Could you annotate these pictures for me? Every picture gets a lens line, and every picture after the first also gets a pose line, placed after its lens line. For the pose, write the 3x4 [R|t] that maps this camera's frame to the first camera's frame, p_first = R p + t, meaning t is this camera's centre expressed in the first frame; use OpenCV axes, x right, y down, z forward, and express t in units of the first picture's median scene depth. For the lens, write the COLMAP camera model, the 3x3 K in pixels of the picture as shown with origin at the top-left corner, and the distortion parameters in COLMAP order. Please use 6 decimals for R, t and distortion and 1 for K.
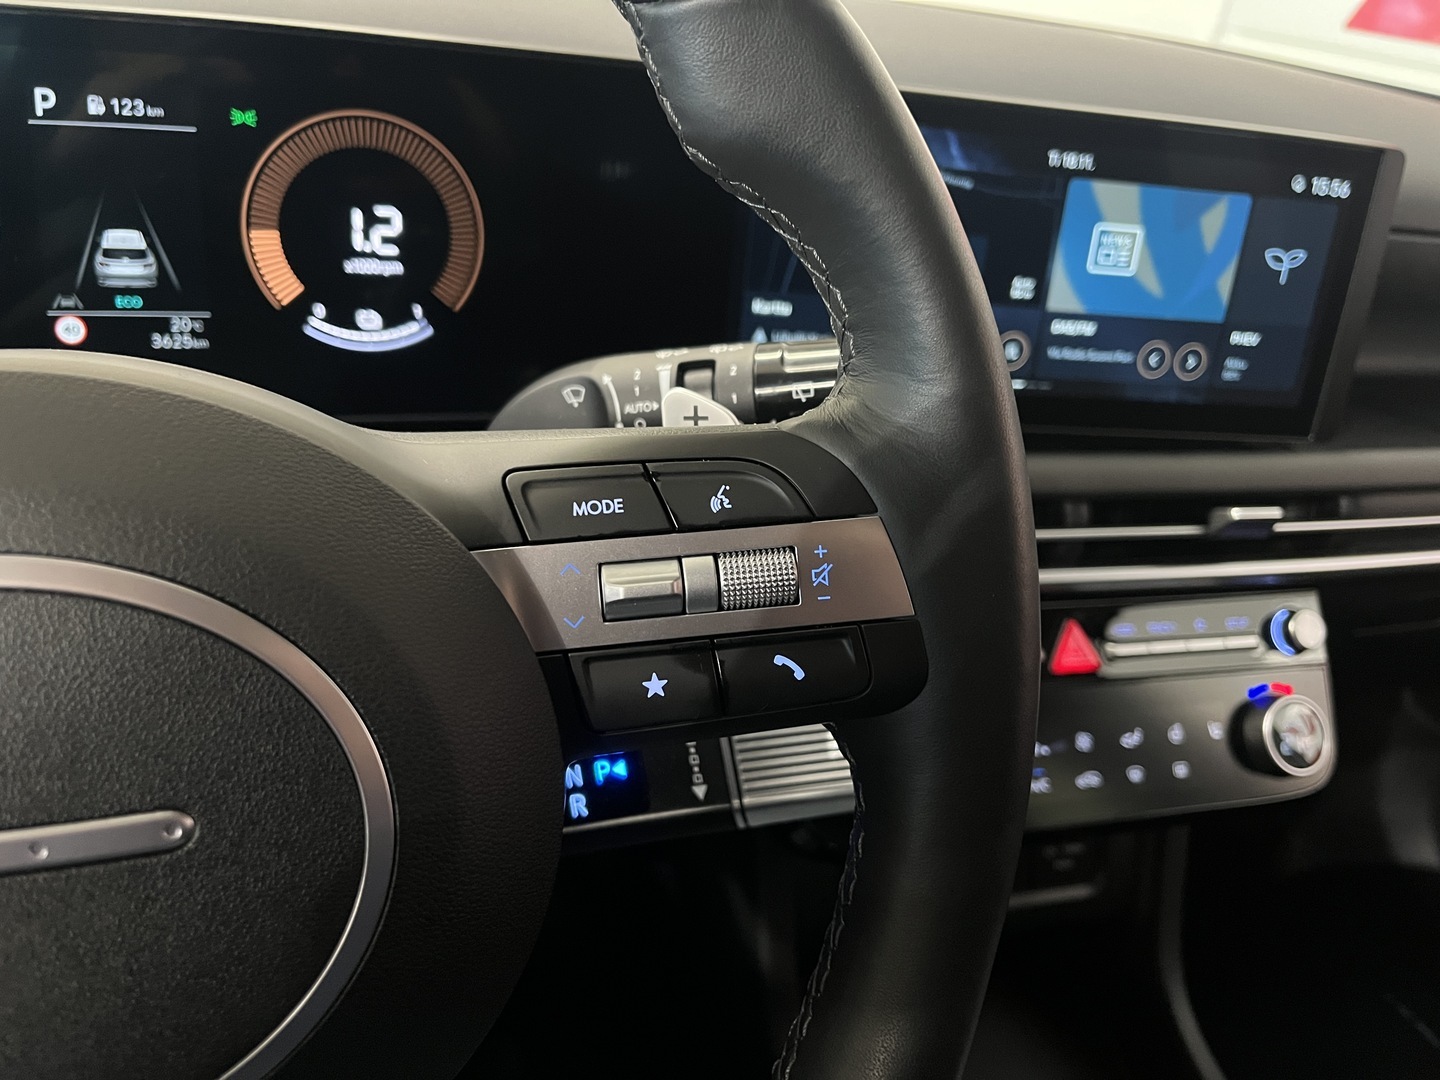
lens RADIAL K [[1087.2, 0, 730.9], [0, 1087.2, 537.0], [0, 0, 1]] dist [0.045990, -0.069886]
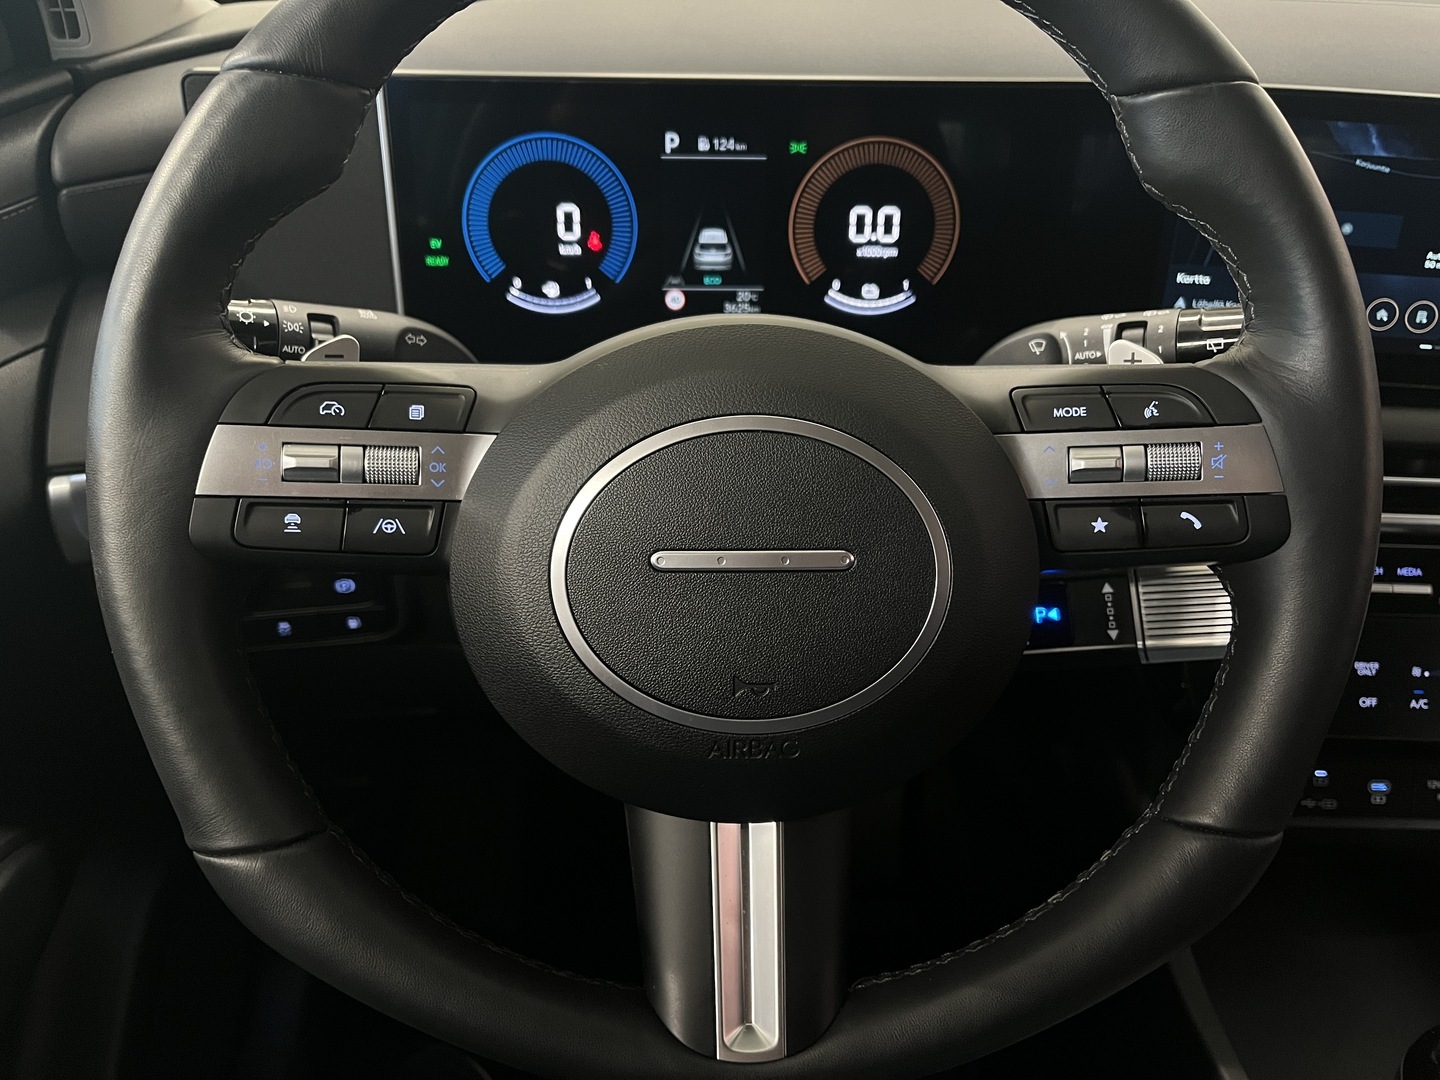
lens RADIAL K [[1133.0, 0, 730.0], [0, 1133.0, 534.1], [0, 0, 1]] dist [0.038807, -0.080138]
pose [[0.943524, 0.066119, -0.324639, -0.026606], [-0.059052, 0.997755, 0.031582, 0.088142], [0.325998, -0.010628, 0.945311, -0.514032]]
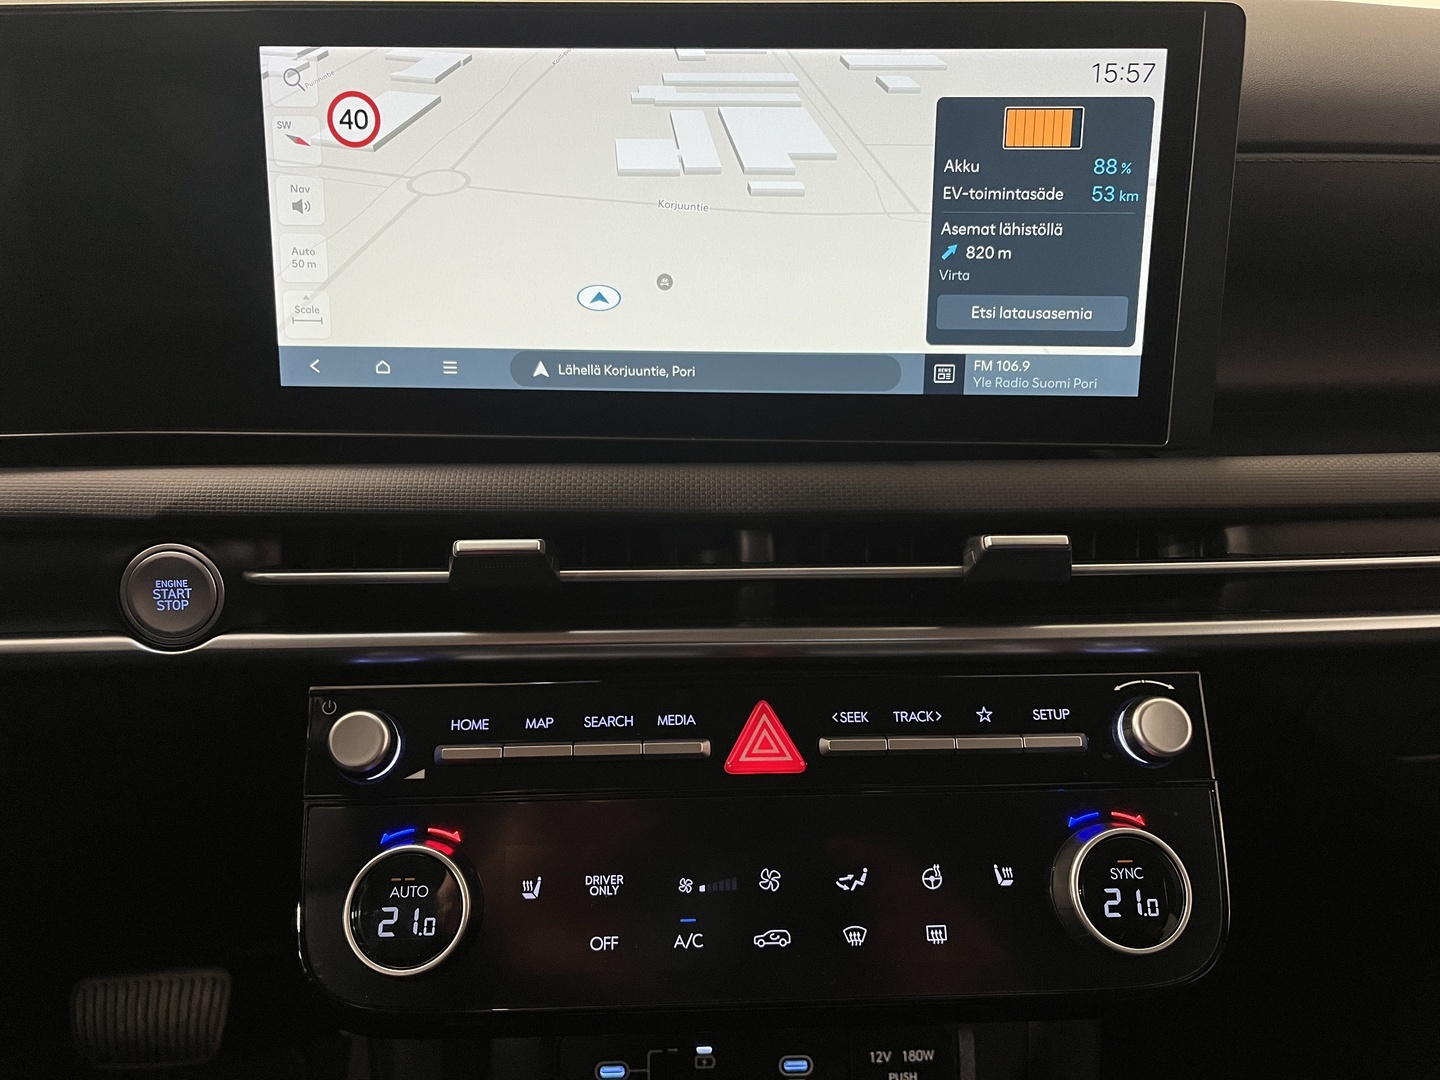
lens RADIAL K [[1089.7, 0, 720.0], [0, 1089.7, 540.0], [0, 0, 1]] dist [0.053246, -0.090887]
pose [[0.964070, -0.033470, -0.263530, 0.779530], [-0.010374, 0.986531, -0.163244, 0.143556], [0.265445, 0.160112, 0.950738, 0.526899]]
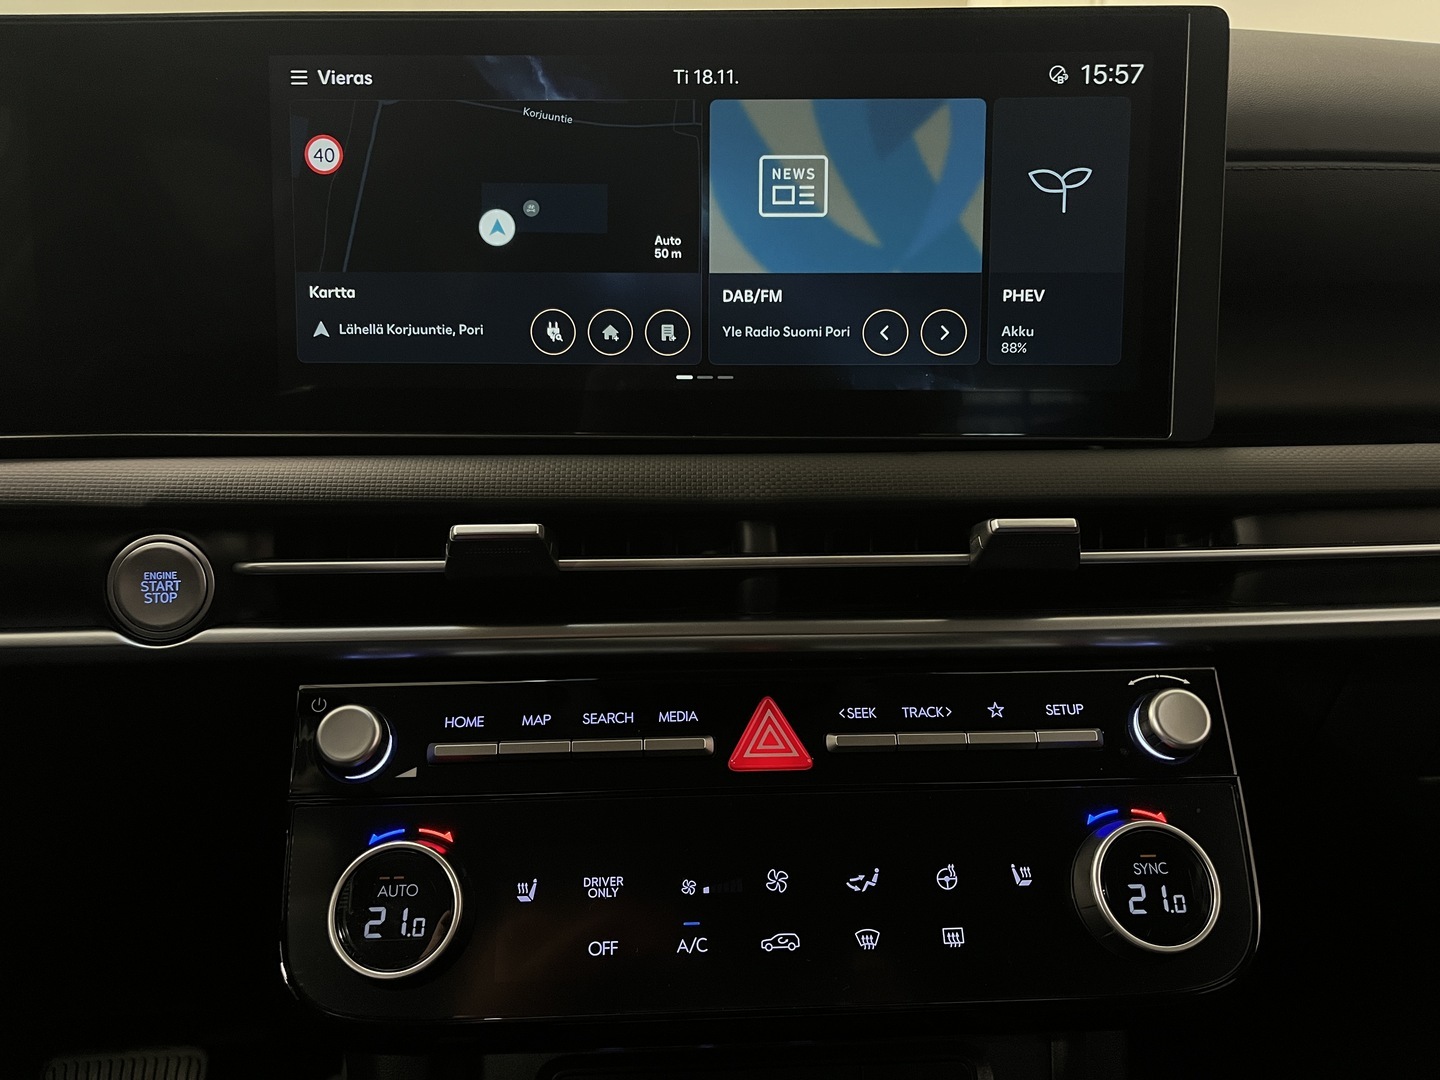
lens RADIAL K [[1089.7, 0, 720.0], [0, 1089.7, 540.0], [0, 0, 1]] dist [0.053246, -0.090887]
pose [[0.964990, -0.064519, -0.254228, 0.761444], [-0.002566, 0.966905, -0.255124, 0.252444], [0.262275, 0.246845, 0.932888, 0.567511]]
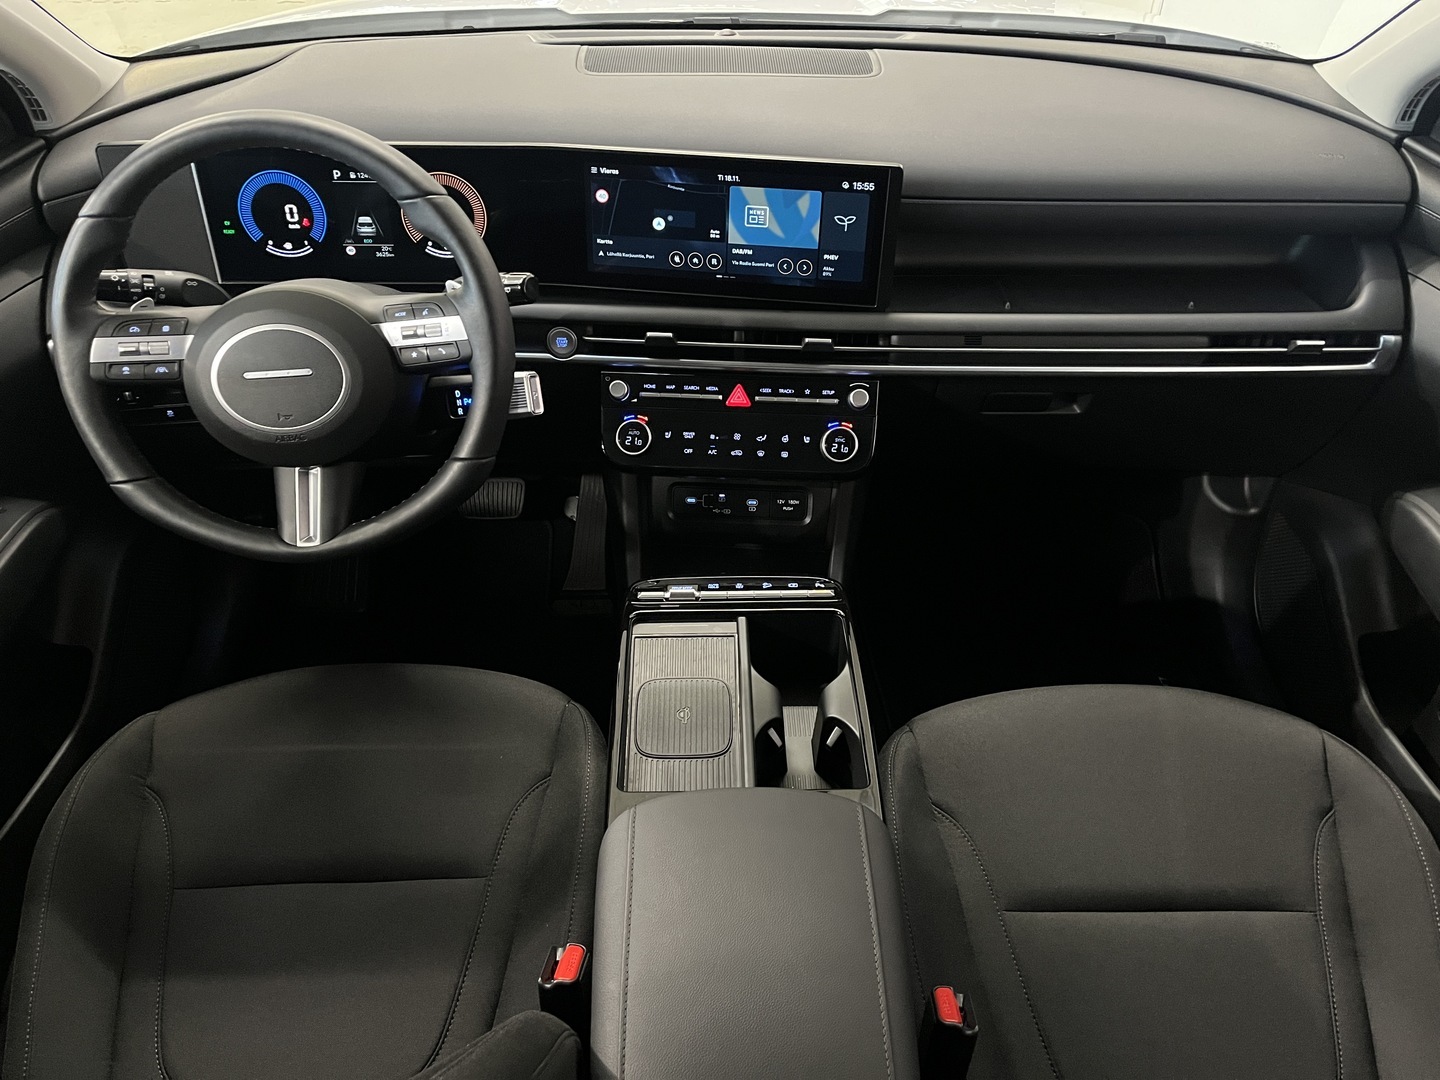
lens RADIAL K [[1087.2, 0, 730.9], [0, 1087.2, 537.0], [0, 0, 1]] dist [0.045990, -0.069886]
pose [[0.937656, 0.116133, -0.327588, 1.764275], [-0.061358, 0.983032, 0.172869, -0.003852], [0.342106, -0.141992, 0.928871, -1.869487]]
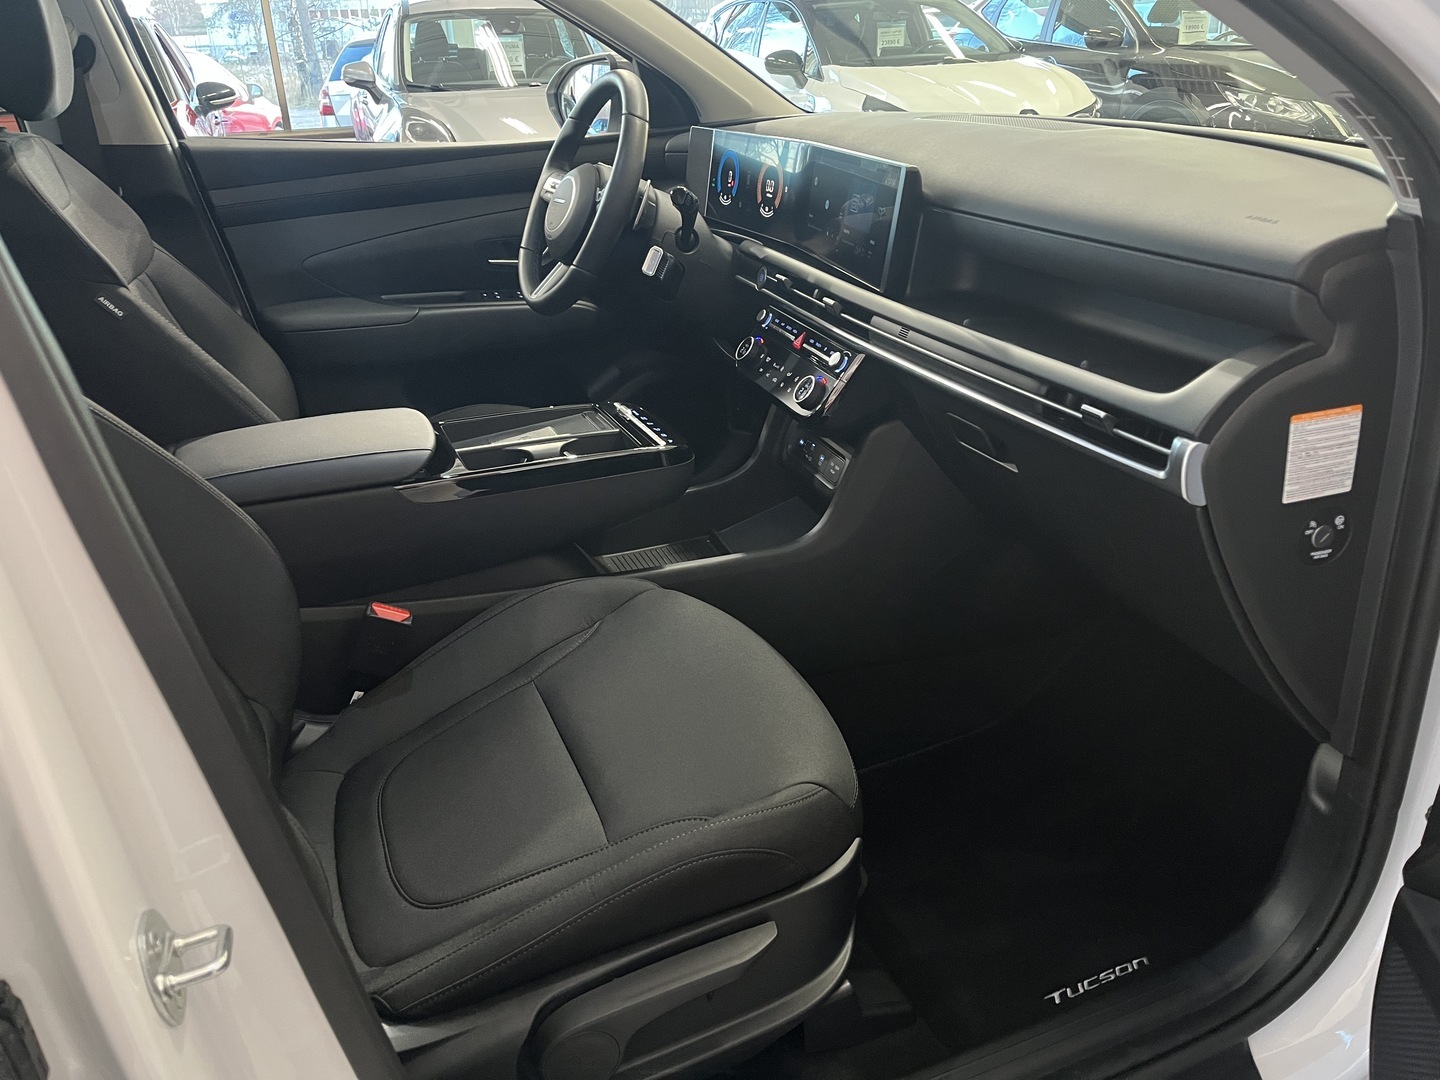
lens RADIAL K [[1087.2, 0, 730.9], [0, 1087.2, 537.0], [0, 0, 1]] dist [0.045990, -0.069886]
pose [[0.028462, 0.304634, -0.952044, 5.130242], [-0.404382, 0.874523, 0.267739, -0.223954], [0.914147, 0.377369, 0.148079, 1.018585]]
